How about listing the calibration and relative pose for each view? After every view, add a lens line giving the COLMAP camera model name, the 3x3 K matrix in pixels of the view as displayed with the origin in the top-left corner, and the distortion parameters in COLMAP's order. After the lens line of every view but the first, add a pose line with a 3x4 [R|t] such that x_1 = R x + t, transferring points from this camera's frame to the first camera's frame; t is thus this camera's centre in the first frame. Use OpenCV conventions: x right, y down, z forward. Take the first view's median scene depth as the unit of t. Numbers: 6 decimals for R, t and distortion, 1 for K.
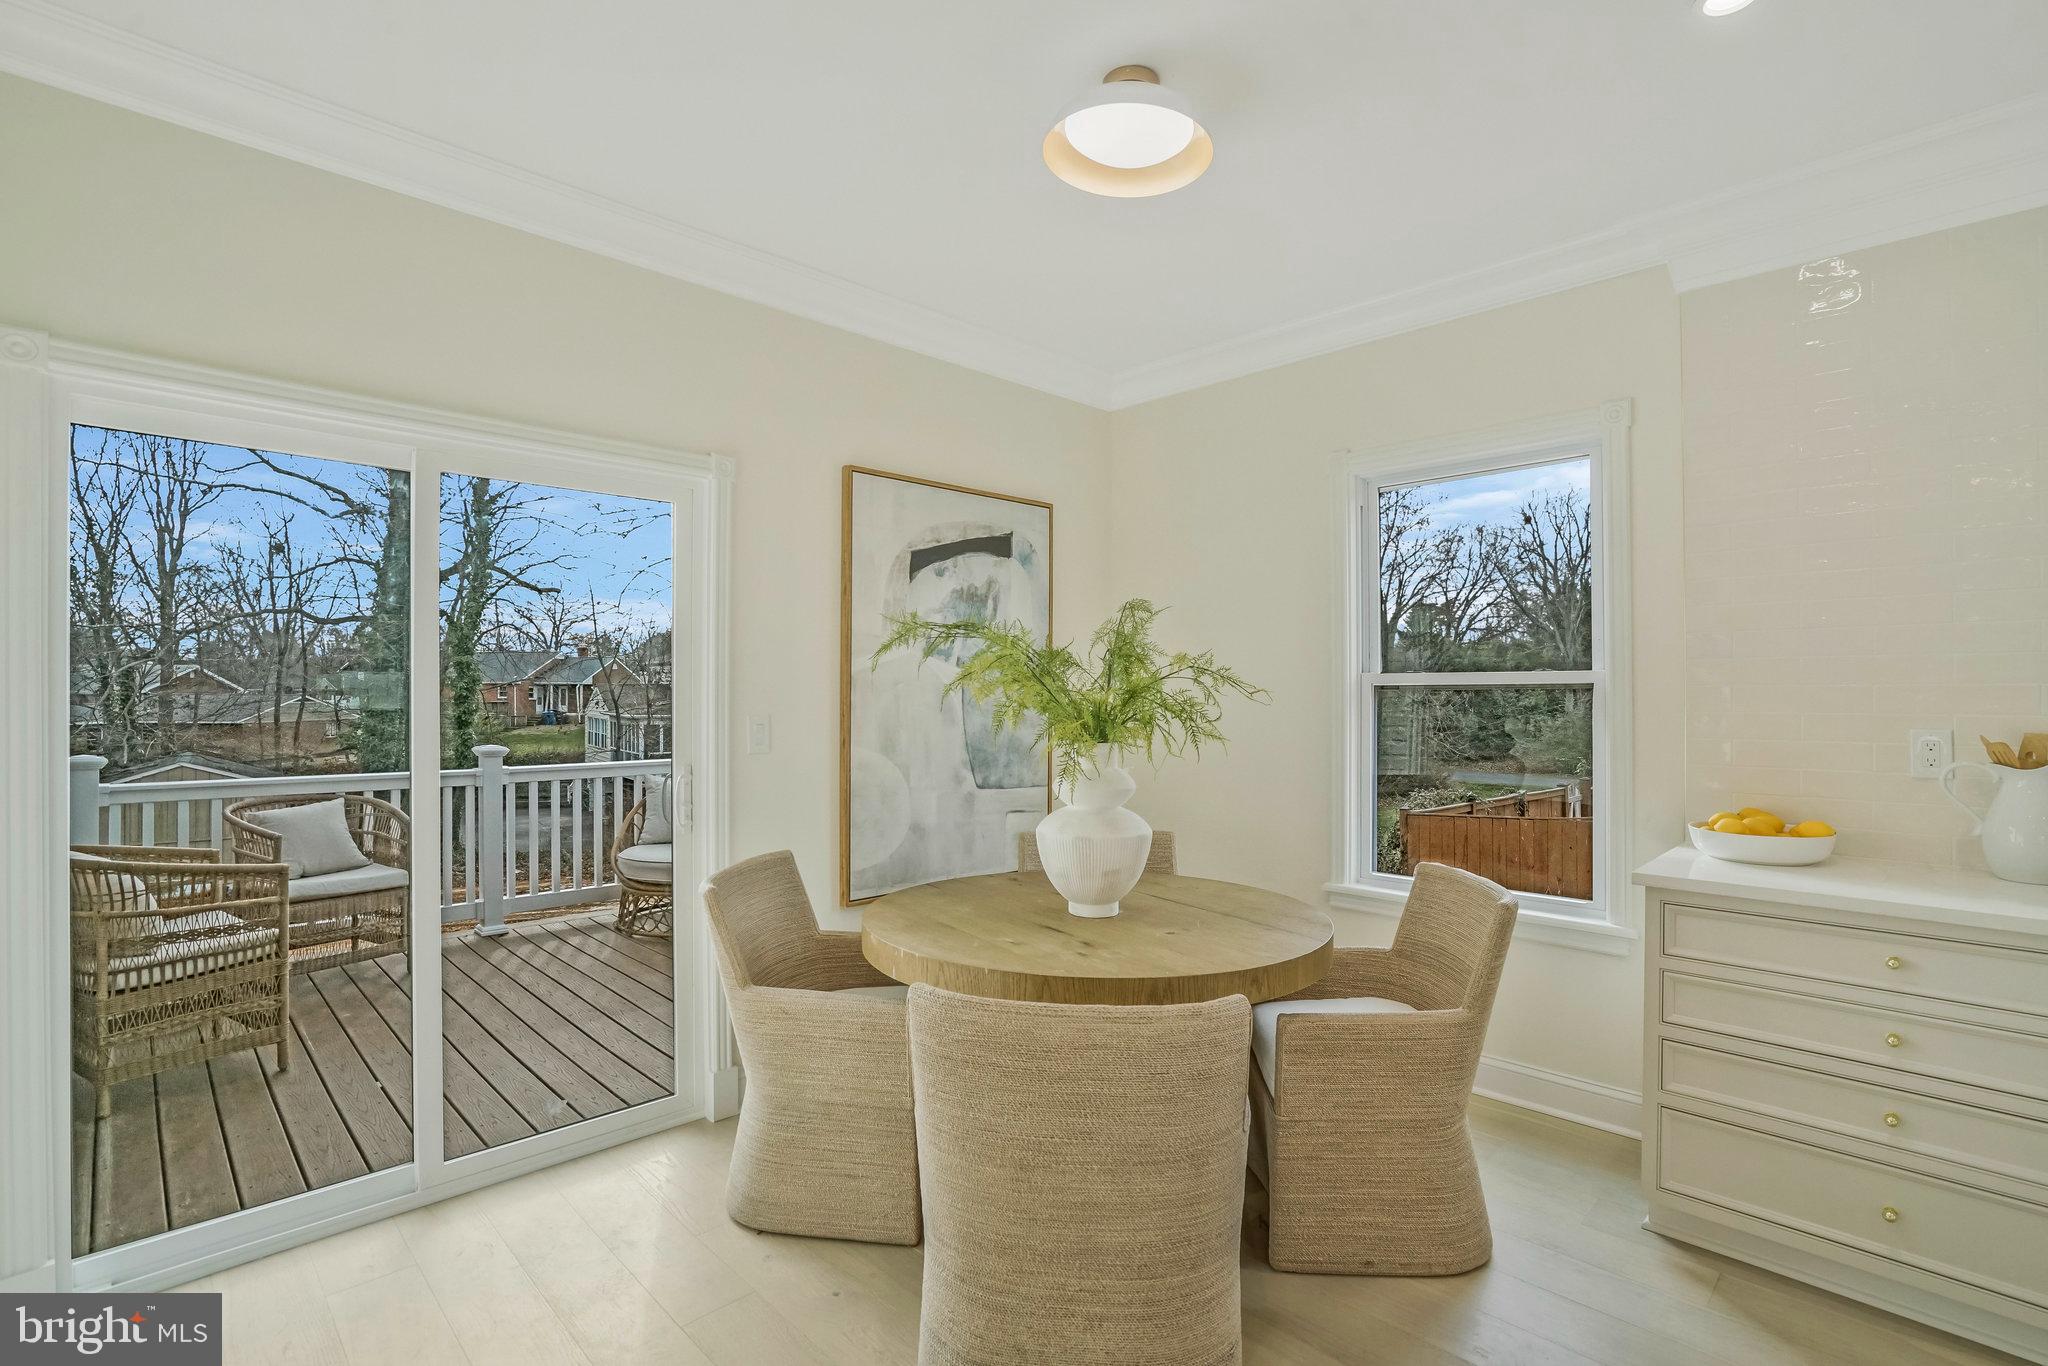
lens RADIAL K [[945.5, 0, 1026.4], [0, 945.5, 686.9], [0, 0, 1]] dist [-0.047999, 0.008164]
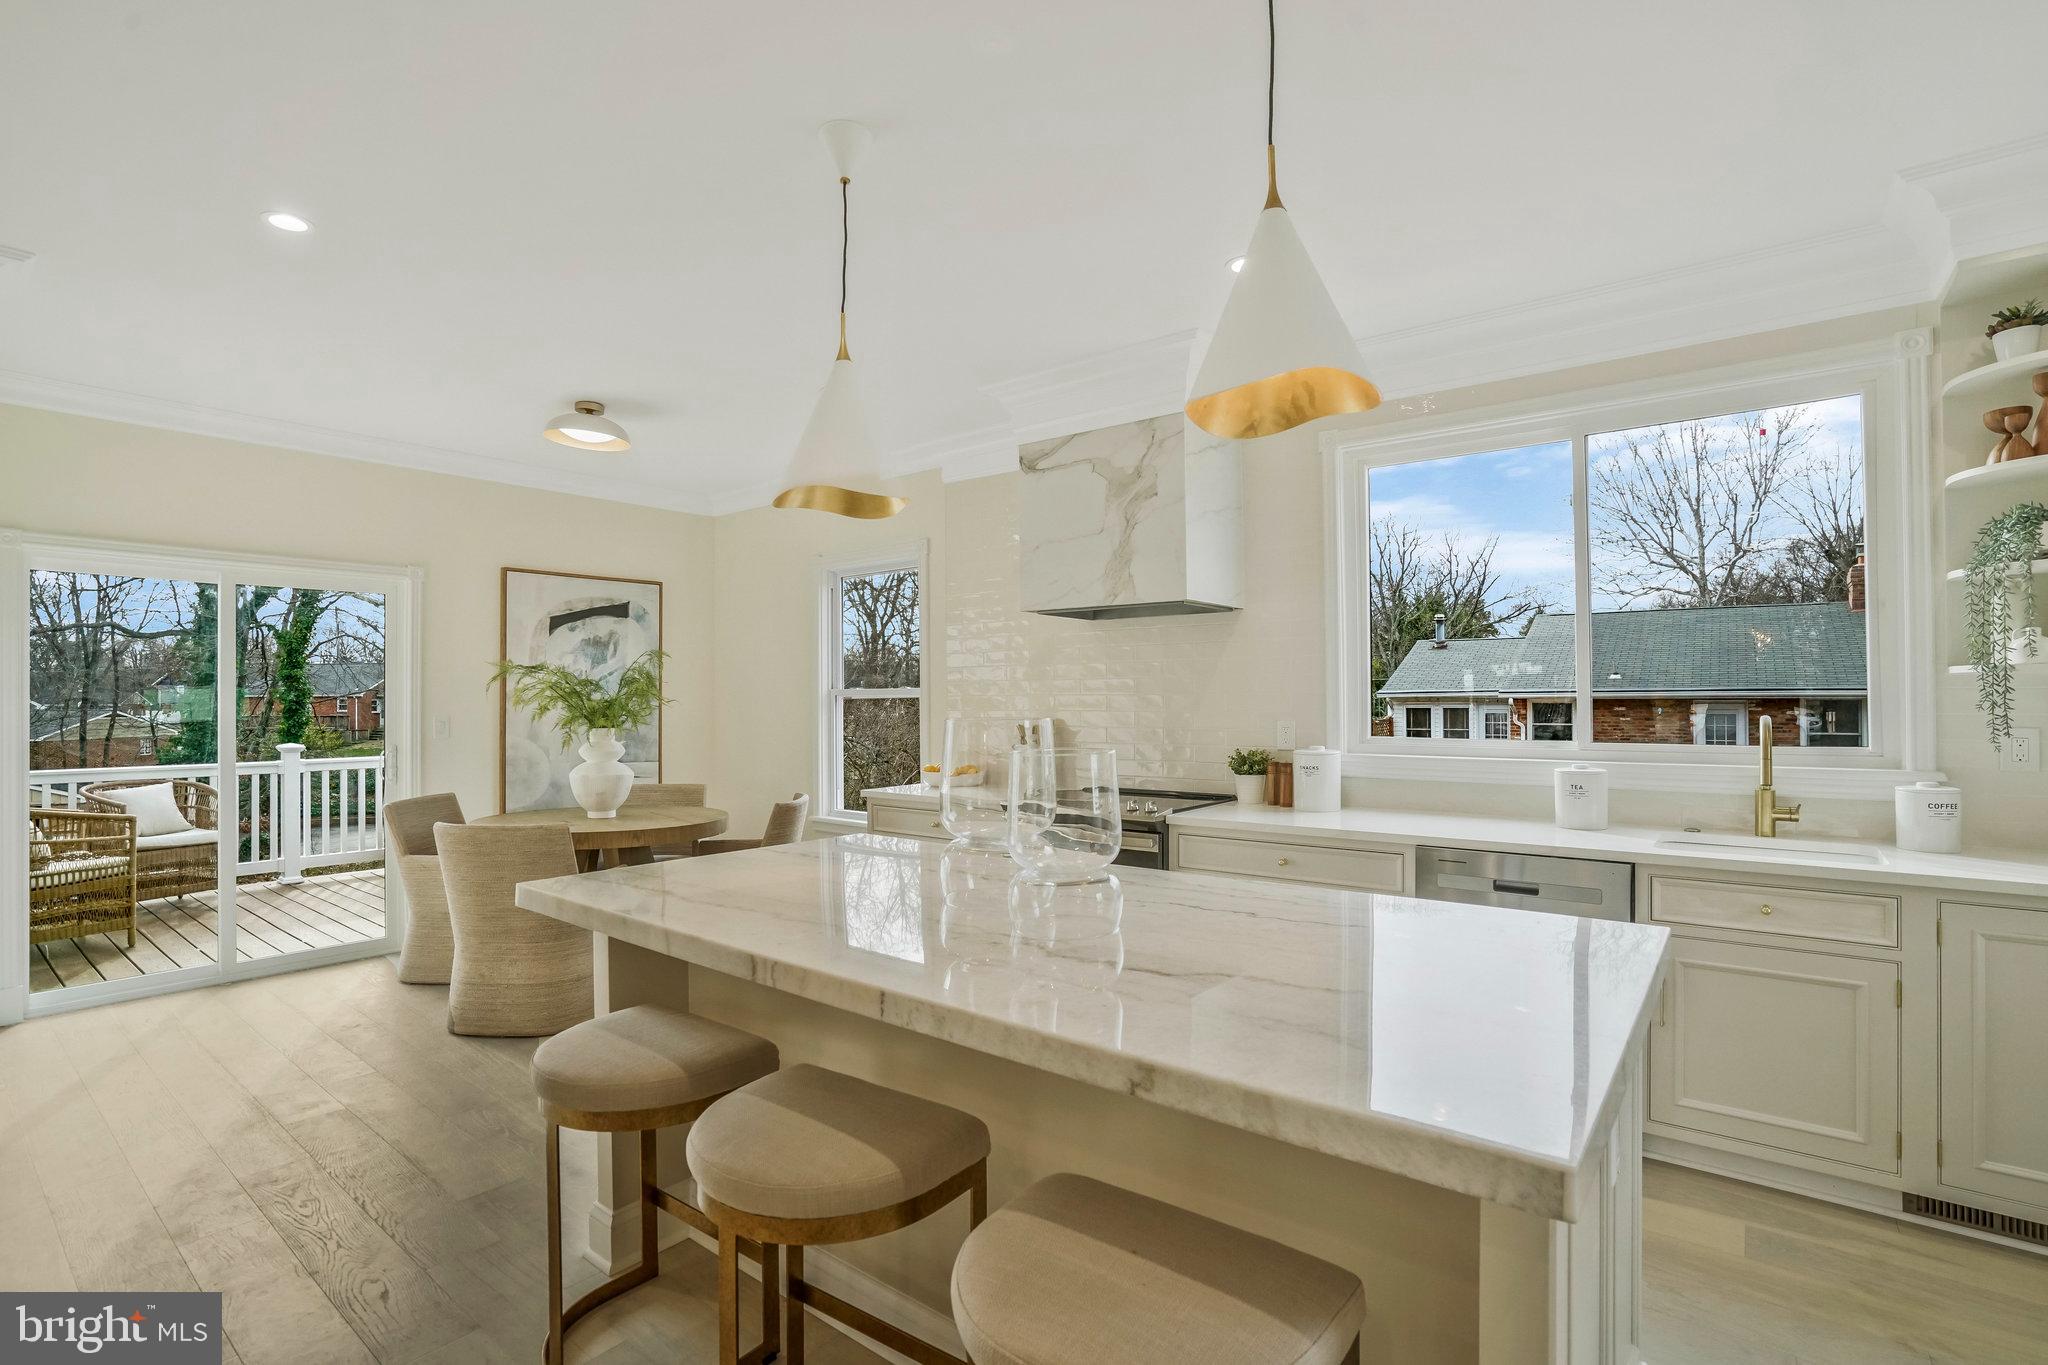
lens RADIAL K [[945.5, 0, 1042.4], [0, 945.5, 683.8], [0, 0, 1]] dist [-0.047999, 0.008164]
pose [[0.990992, -0.006256, 0.133775, 0.389712], [0.007874, 0.999902, -0.011571, -0.000700], [-0.133689, 0.012521, 0.990944, -0.554848]]
